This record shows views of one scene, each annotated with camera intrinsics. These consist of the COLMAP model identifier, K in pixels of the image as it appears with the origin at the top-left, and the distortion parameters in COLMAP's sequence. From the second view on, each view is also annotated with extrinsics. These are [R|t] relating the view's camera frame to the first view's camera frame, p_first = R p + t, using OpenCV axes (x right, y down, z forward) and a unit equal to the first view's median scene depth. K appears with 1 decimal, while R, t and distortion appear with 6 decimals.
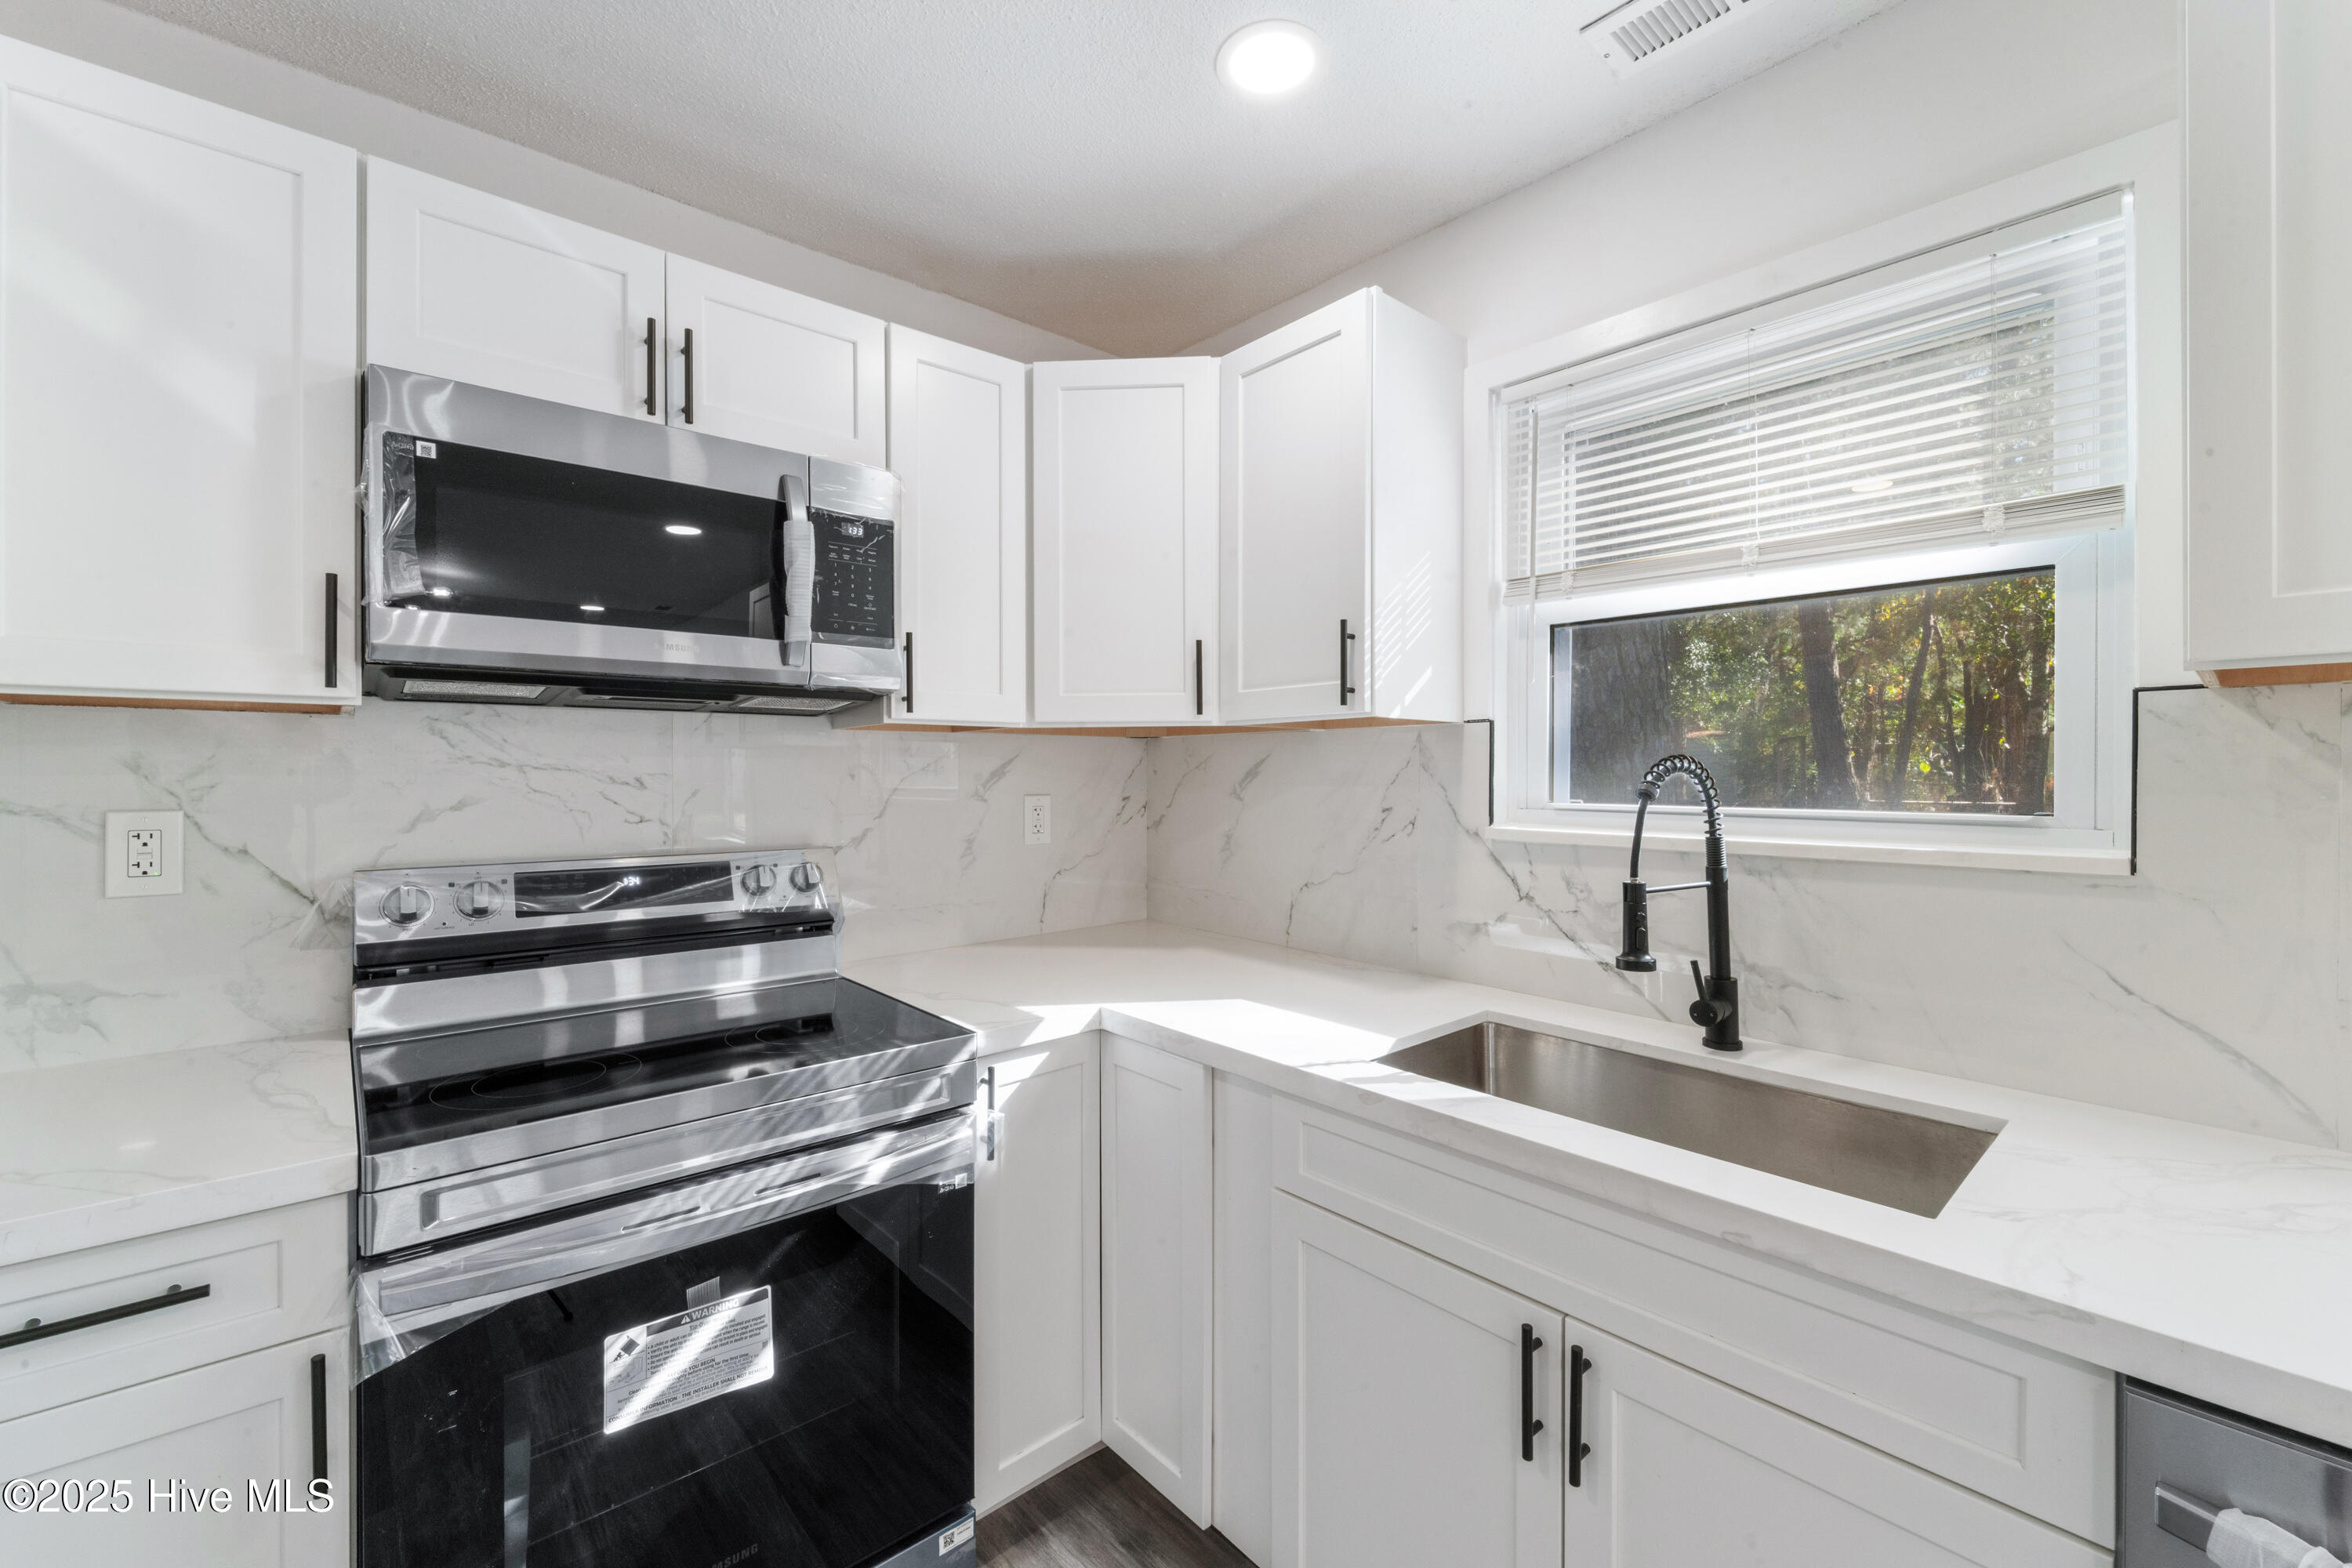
lens RADIAL K [[941.4, 0, 1176.0], [0, 941.4, 784.0], [0, 0, 1]] dist [-0.011857, -0.000132]
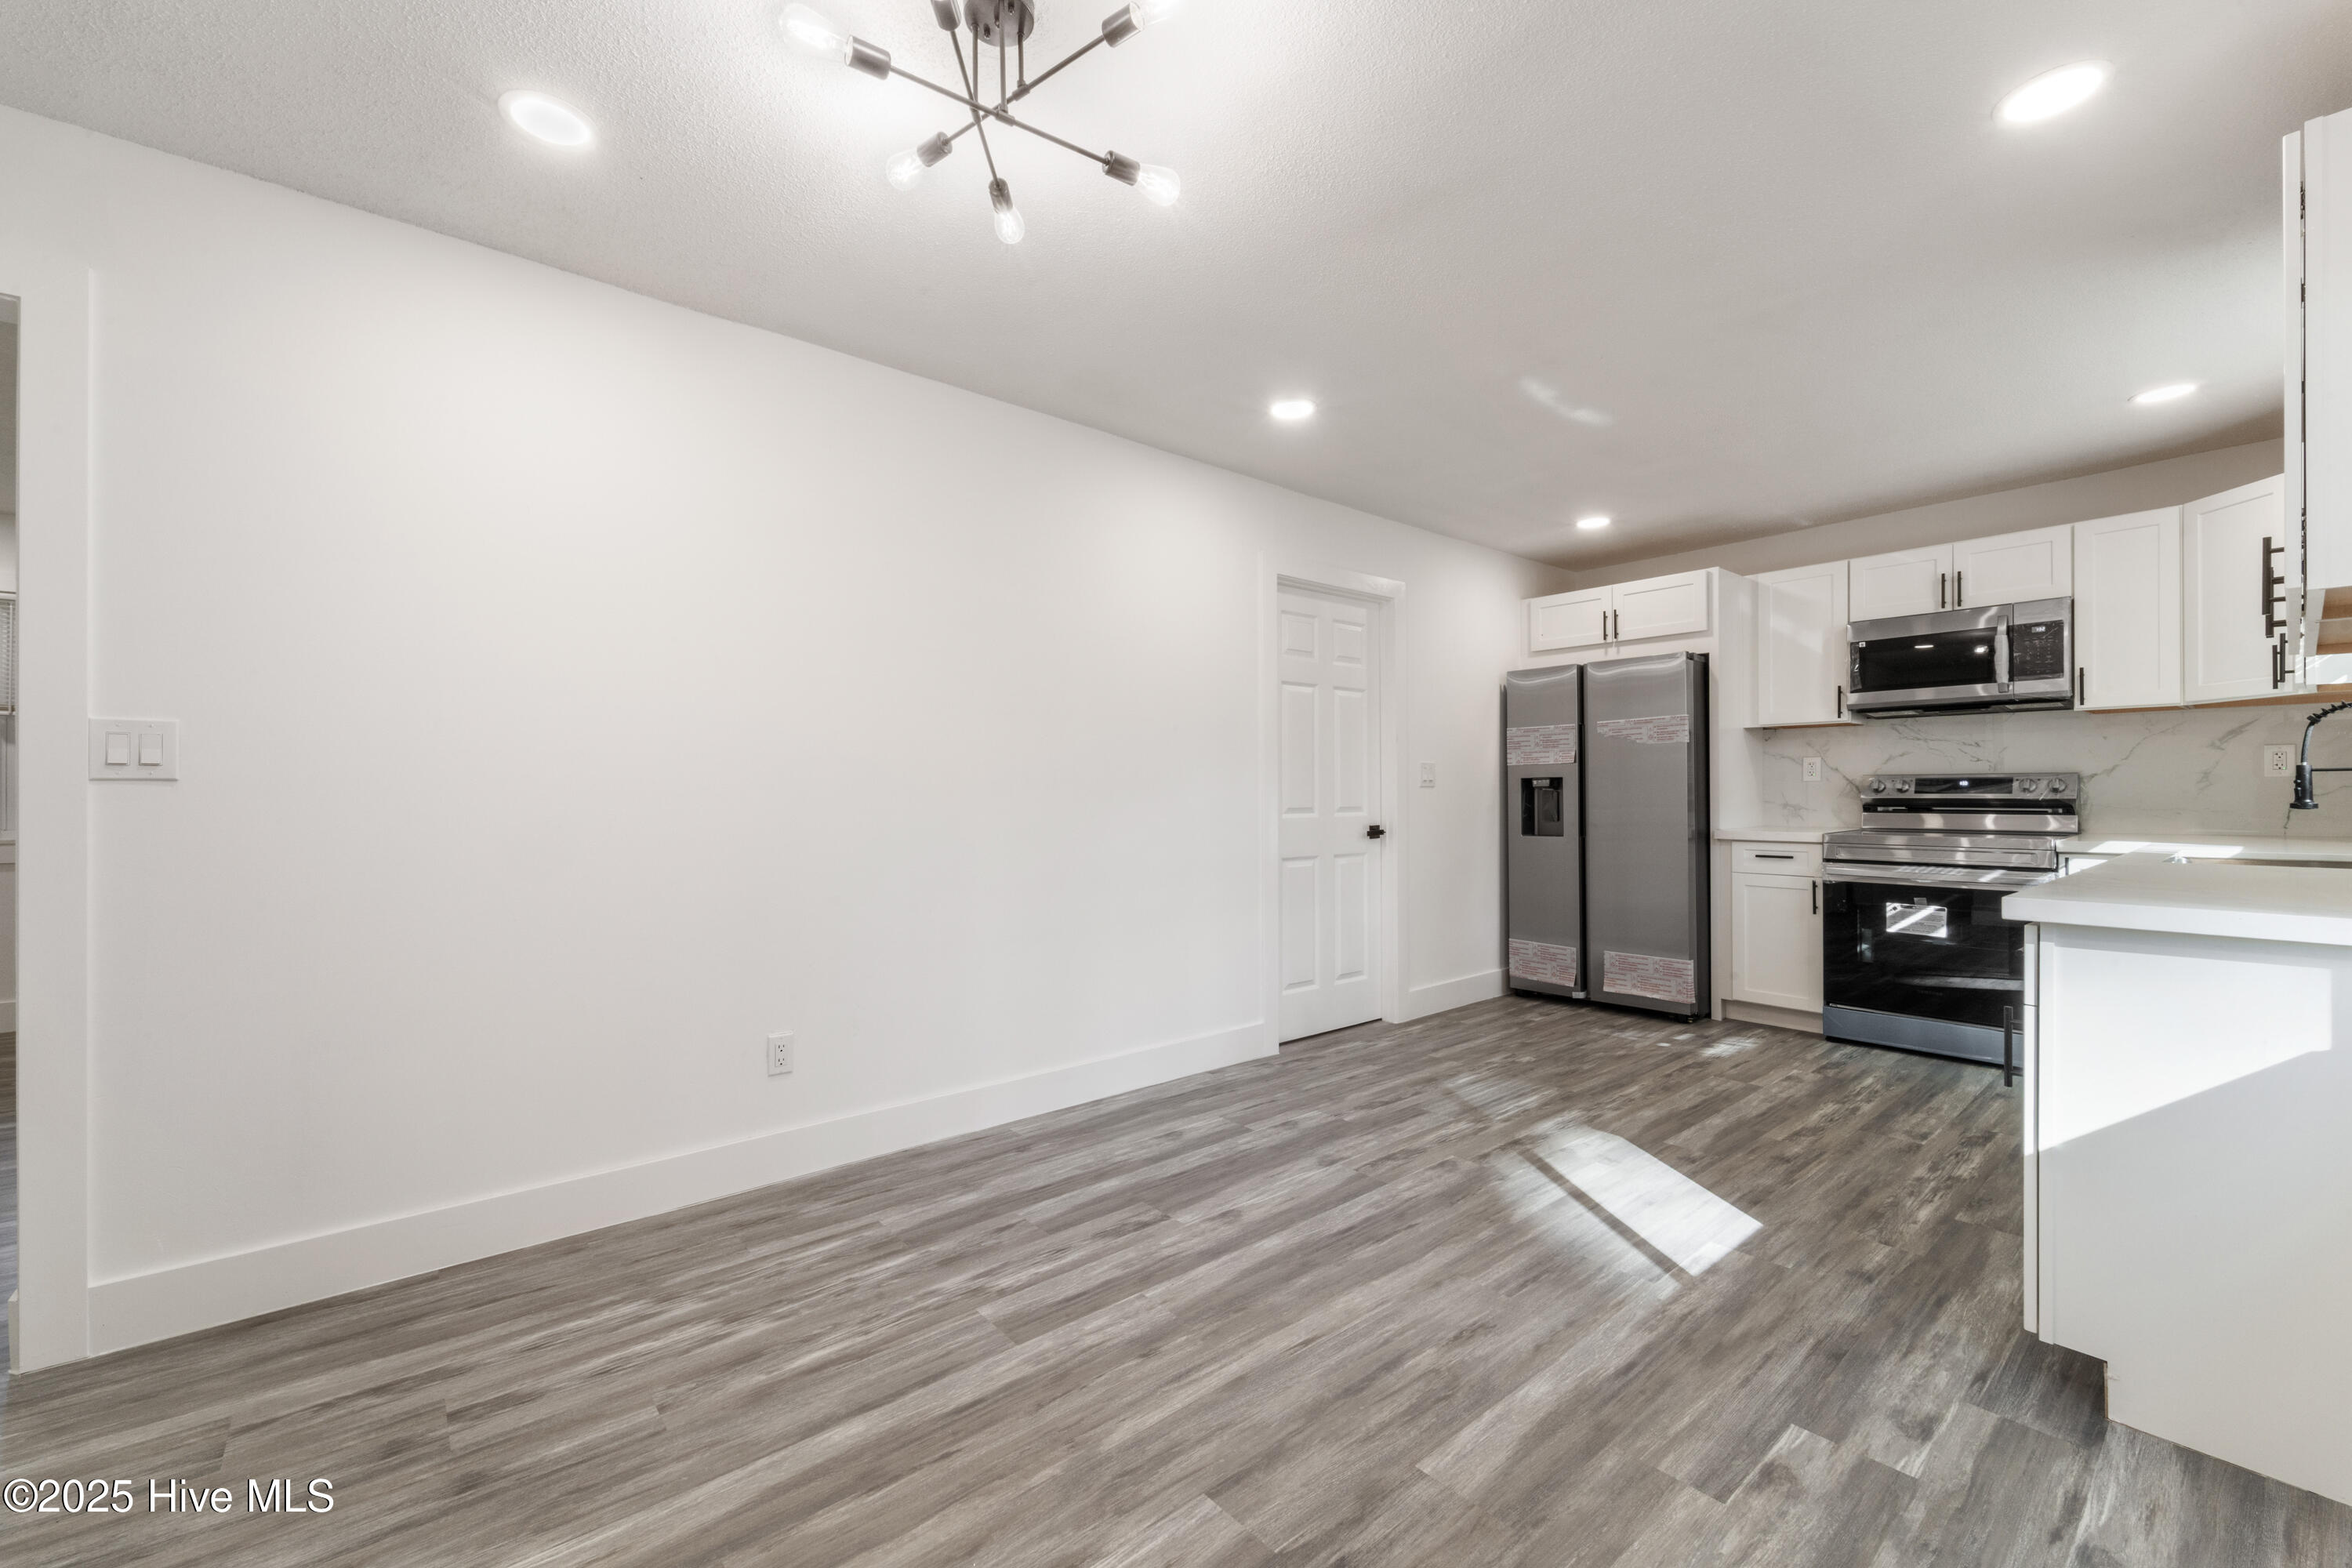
lens RADIAL K [[954.7, 0, 1162.5], [0, 954.7, 782.0], [0, 0, 1]] dist [-0.000223, -0.000100]
pose [[-0.029063, -0.007291, -0.999551, 2.268690], [-0.007058, 0.999950, -0.007089, 0.149918], [0.999553, 0.006848, -0.029113, -1.189172]]
